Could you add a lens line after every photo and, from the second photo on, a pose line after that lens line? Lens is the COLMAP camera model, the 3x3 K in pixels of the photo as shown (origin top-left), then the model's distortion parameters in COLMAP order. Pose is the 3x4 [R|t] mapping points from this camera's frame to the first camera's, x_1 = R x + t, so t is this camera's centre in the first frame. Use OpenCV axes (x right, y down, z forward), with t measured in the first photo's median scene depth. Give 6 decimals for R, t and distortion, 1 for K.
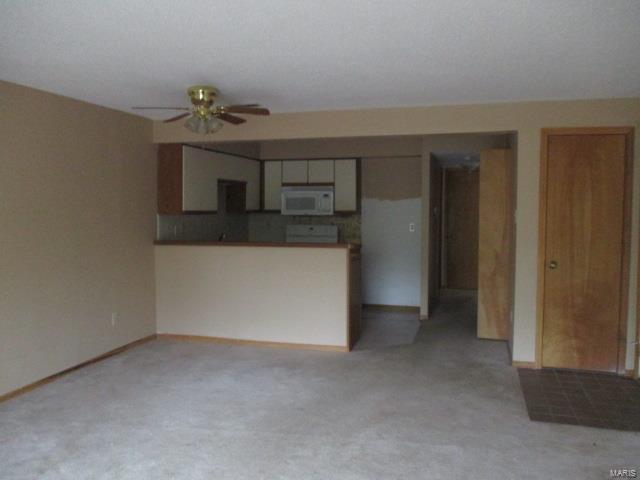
lens RADIAL K [[545.1, 0, 320.0], [0, 545.1, 240.0], [0, 0, 1]] dist [0.012333, 0.008954]
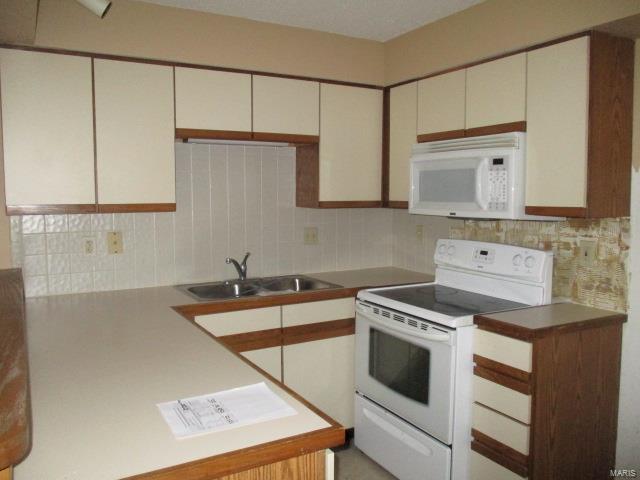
lens RADIAL K [[545.1, 0, 320.0], [0, 545.1, 240.0], [0, 0, 1]] dist [0.012333, 0.008954]
pose [[0.705653, 0.060402, -0.705979, 0.172121], [-0.043709, 0.998173, 0.041713, -0.040682], [0.707209, 0.001422, 0.707004, 0.658703]]
